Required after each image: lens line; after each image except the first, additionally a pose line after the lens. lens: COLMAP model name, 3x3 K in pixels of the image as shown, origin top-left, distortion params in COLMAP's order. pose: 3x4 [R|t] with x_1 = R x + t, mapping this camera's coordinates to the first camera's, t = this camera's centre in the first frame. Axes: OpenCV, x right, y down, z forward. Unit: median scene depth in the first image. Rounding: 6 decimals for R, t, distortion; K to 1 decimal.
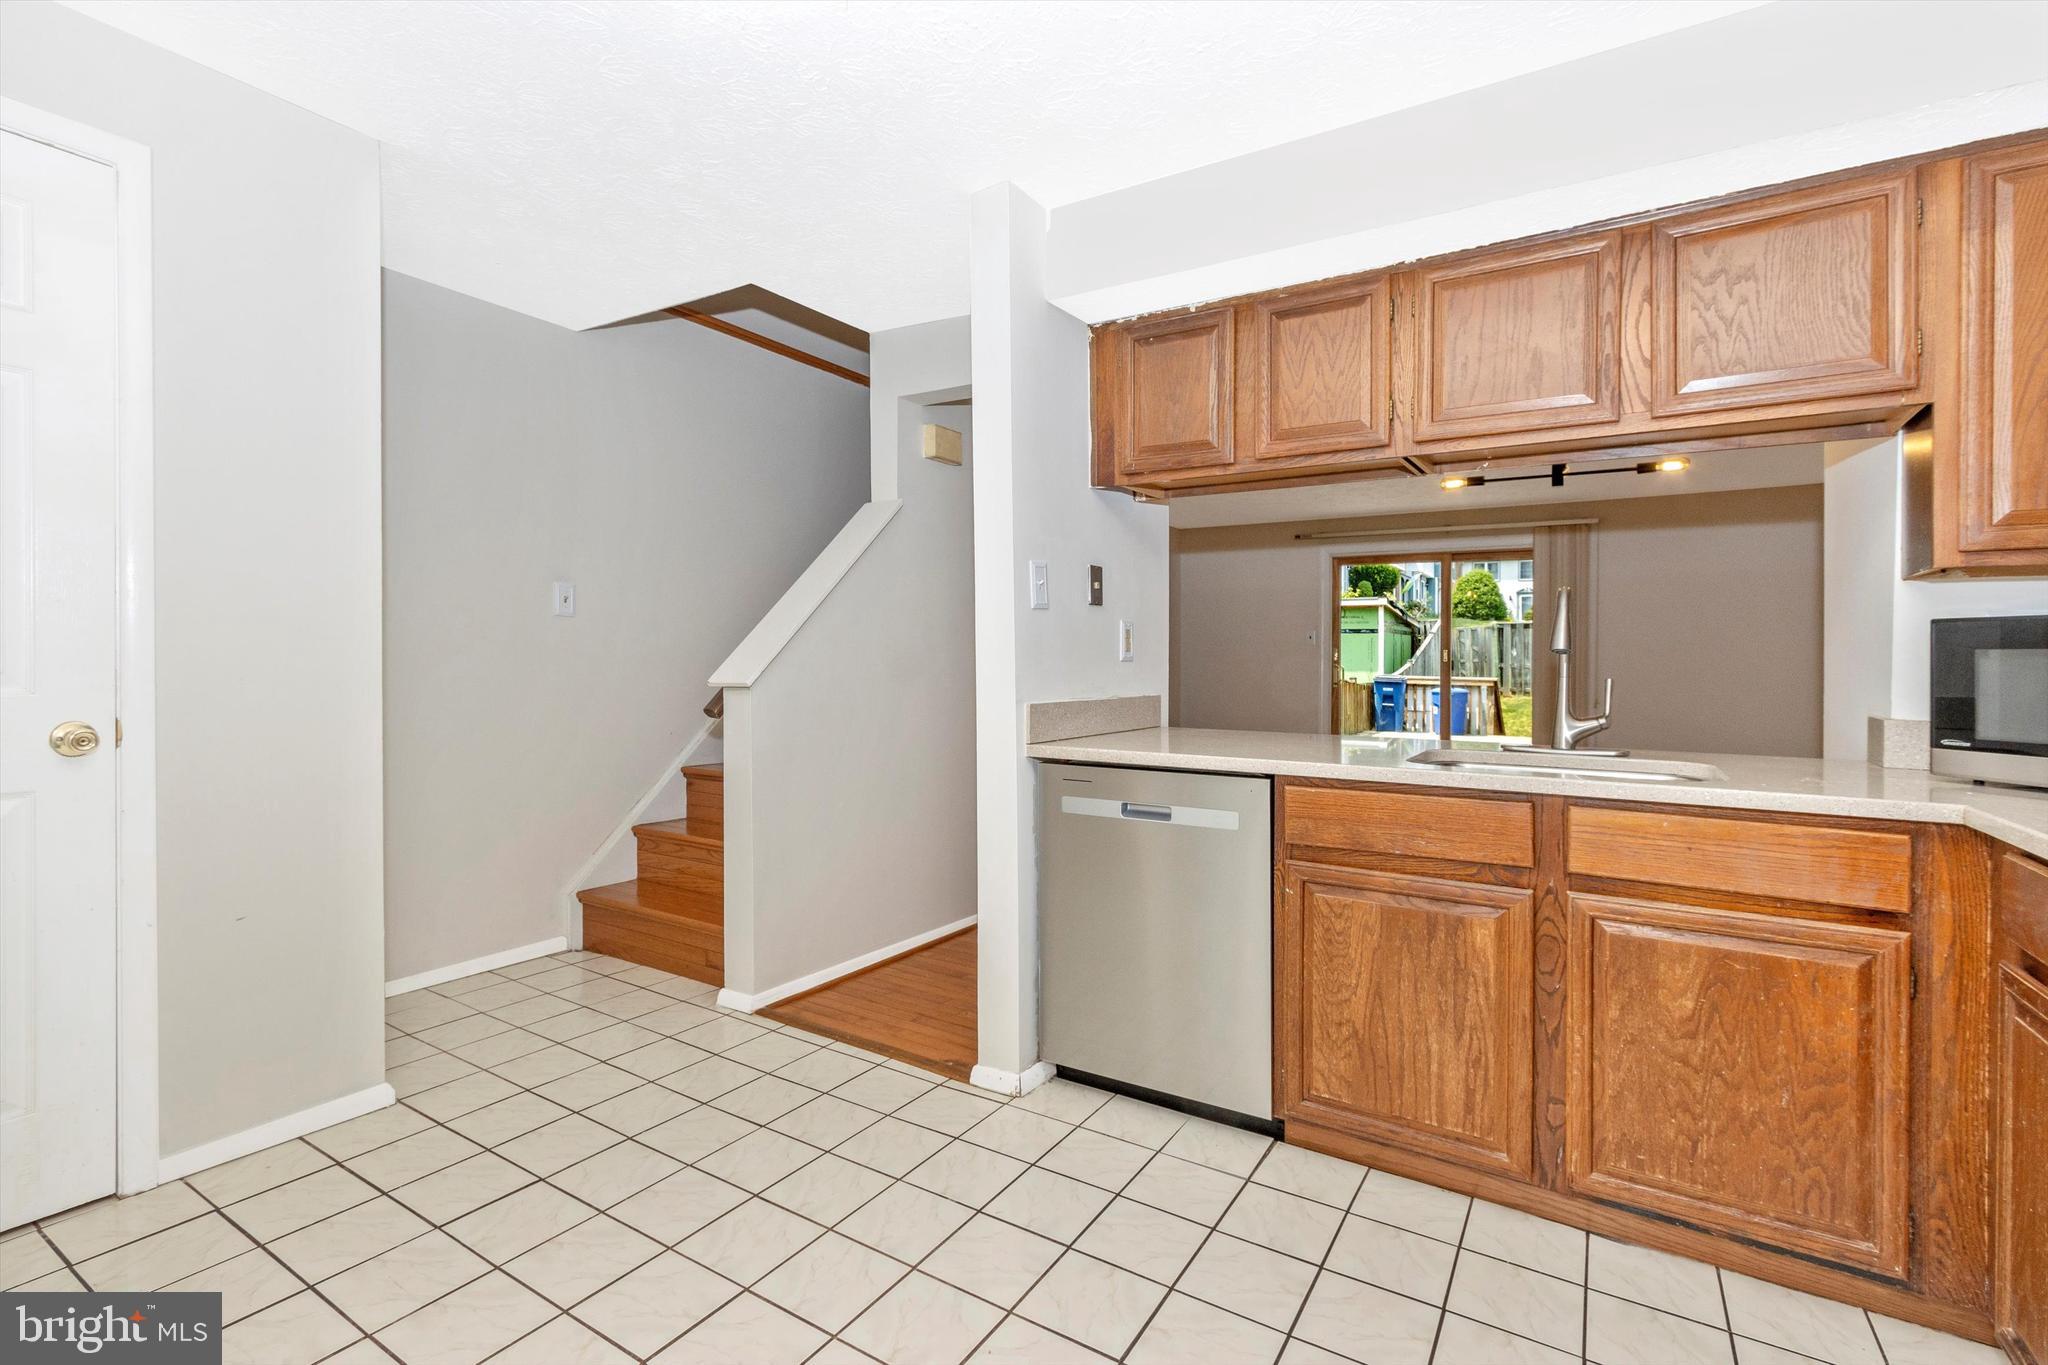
lens RADIAL K [[932.8, 0, 1031.9], [0, 932.8, 677.9], [0, 0, 1]] dist [-0.001747, -0.000225]
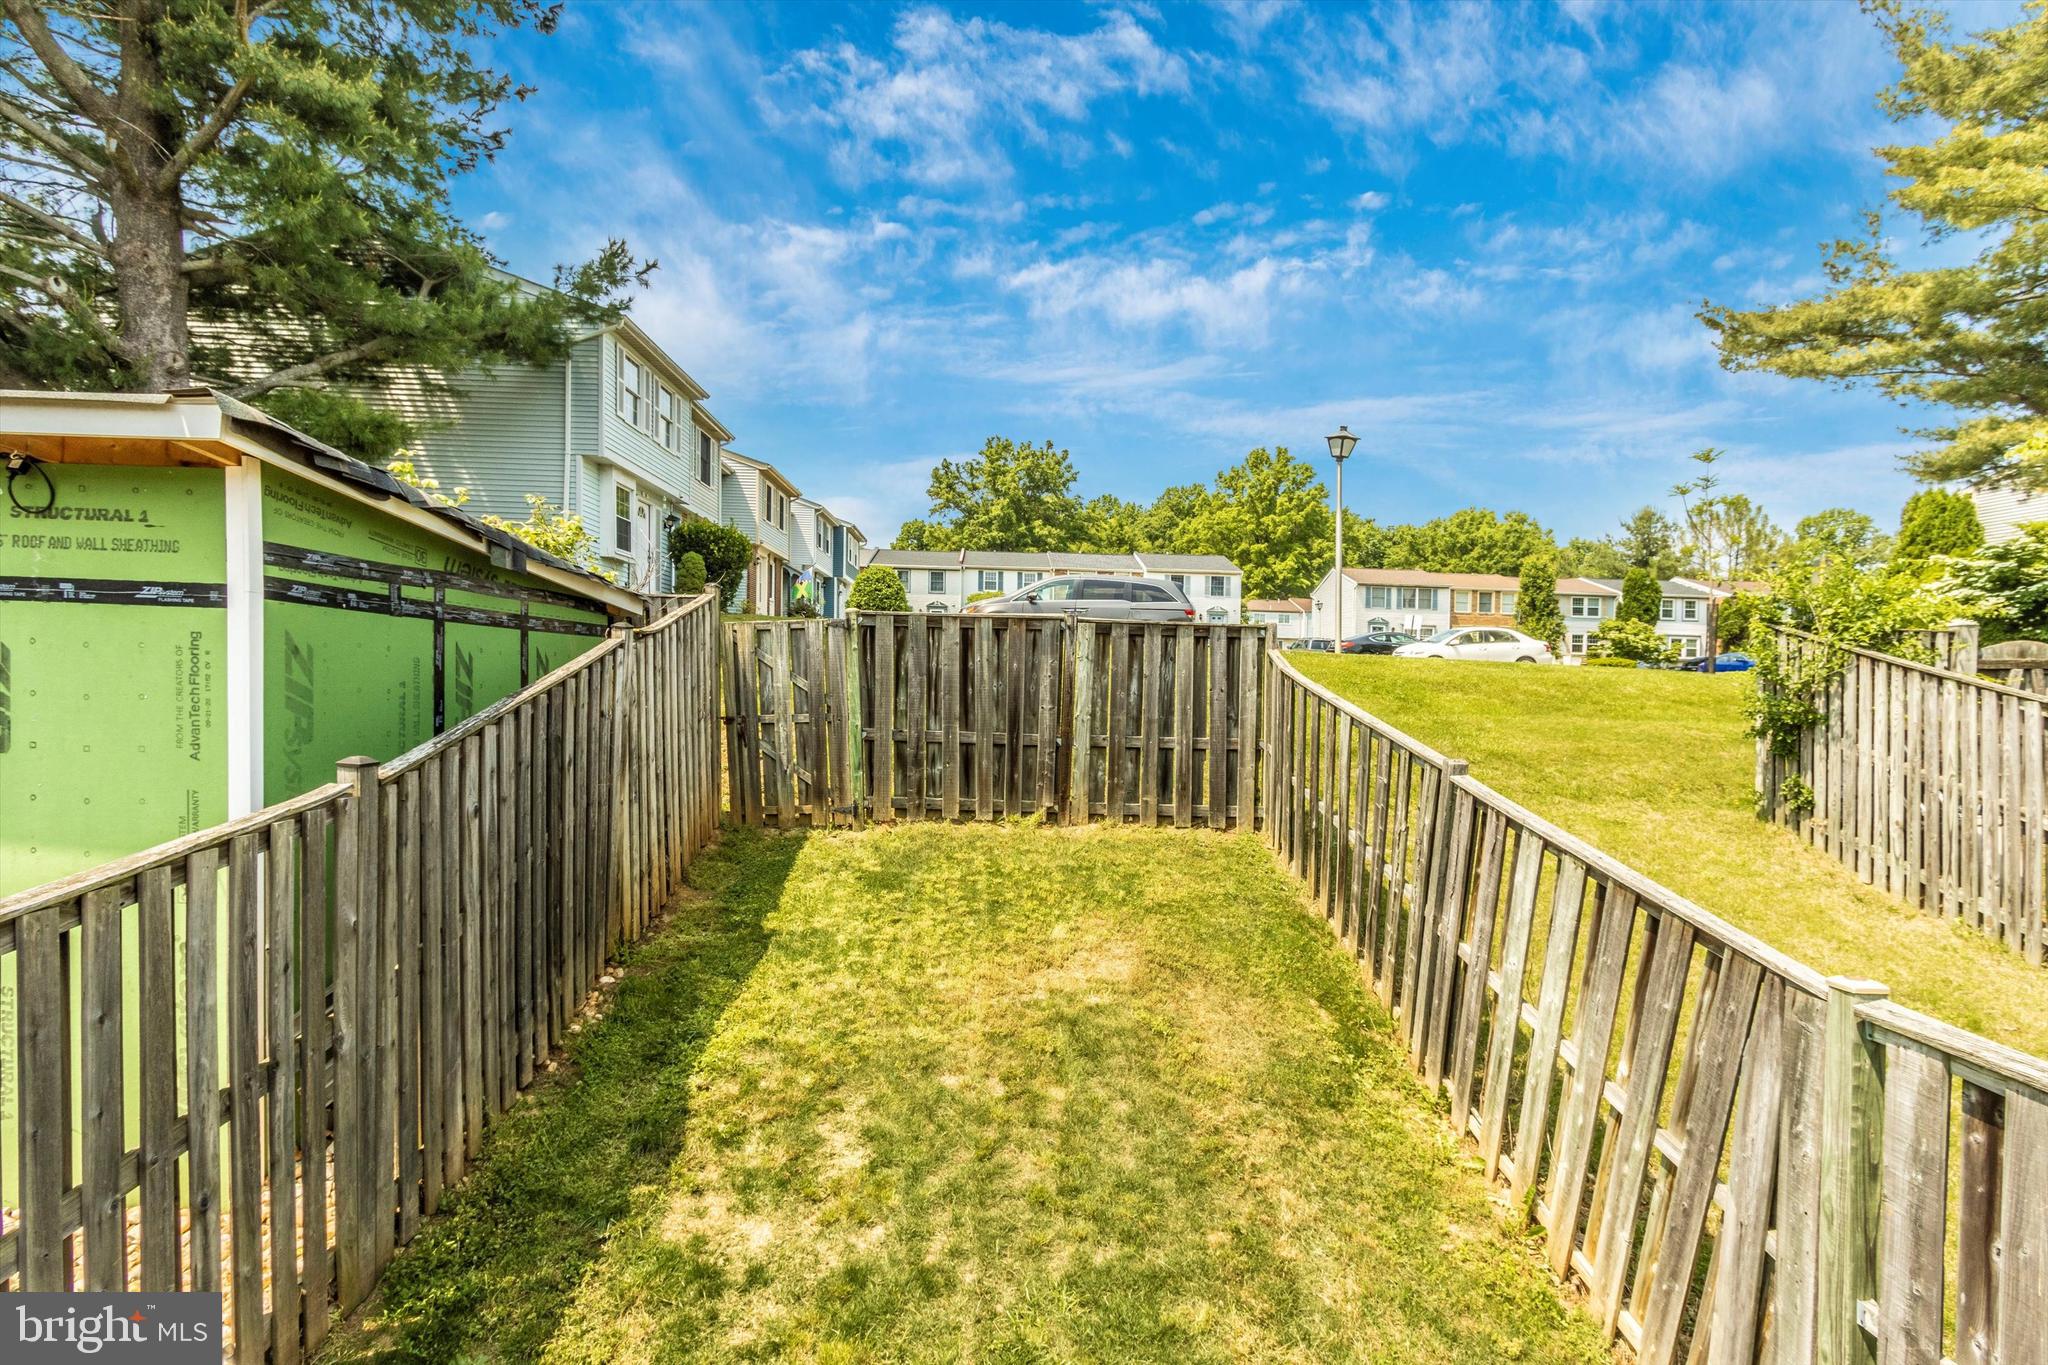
lens RADIAL K [[954.0, 0, 976.5], [0, 954.0, 677.6], [0, 0, 1]] dist [-0.007515, 0.000052]
pose [[0.861969, 0.018141, 0.506636, 3.621736], [-0.010704, 0.999788, -0.017588, -0.289892], [-0.506848, 0.009737, 0.861980, 6.820283]]
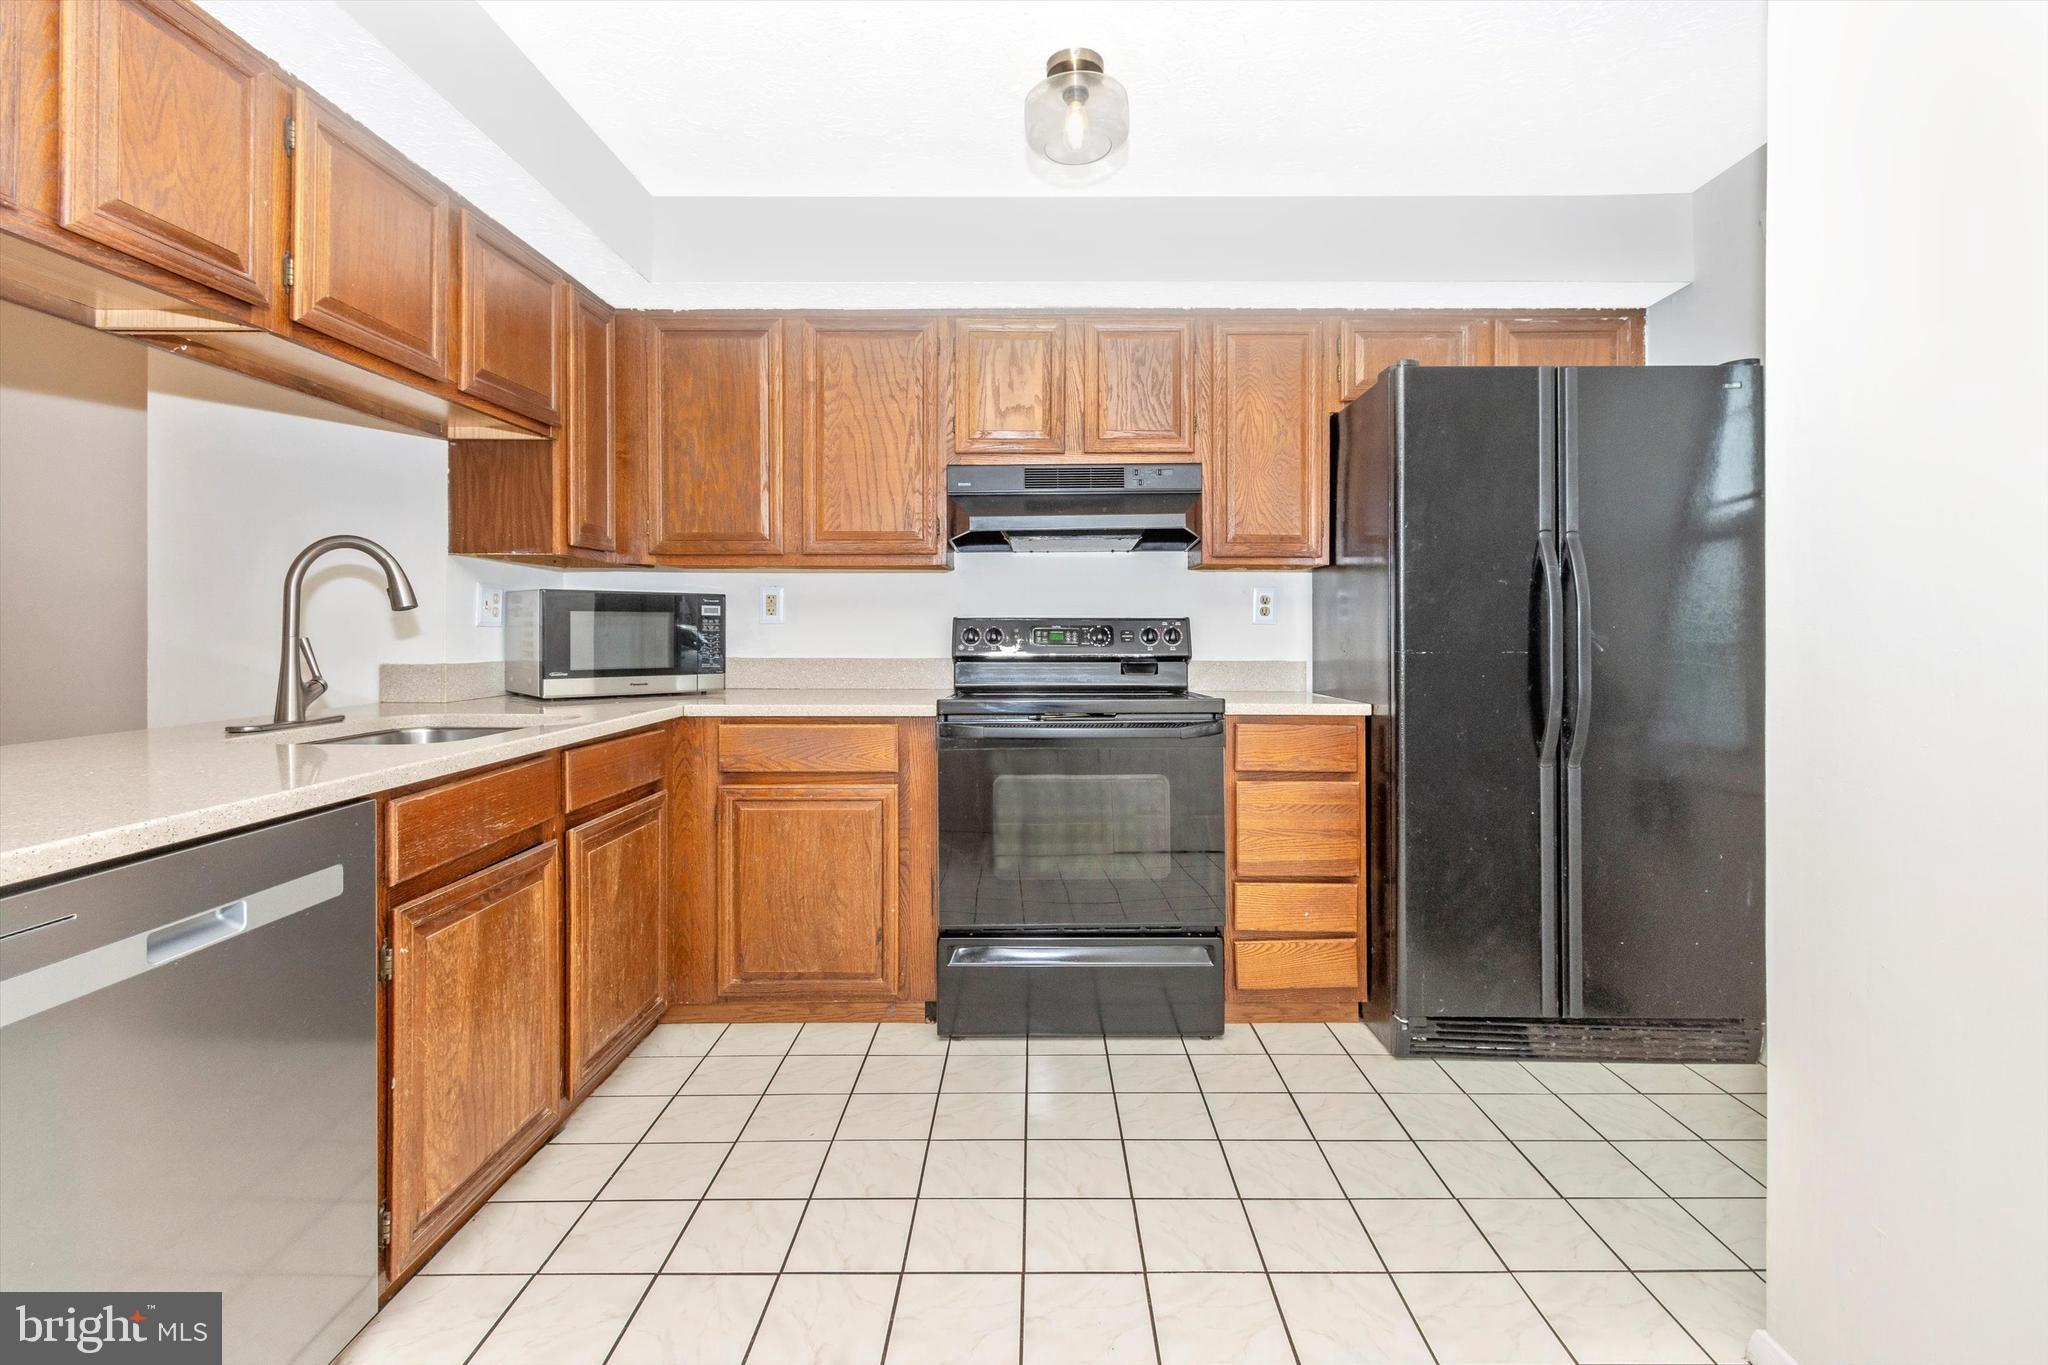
lens RADIAL K [[956.8, 0, 1023.5], [0, 956.8, 613.7], [0, 0, 1]] dist [-0.001266, -0.000408]
pose [[-0.528428, 0.000995, 0.848977, -0.542974], [0.007961, 0.999961, 0.003783, -0.020242], [-0.848941, 0.008758, -0.528416, 0.932223]]
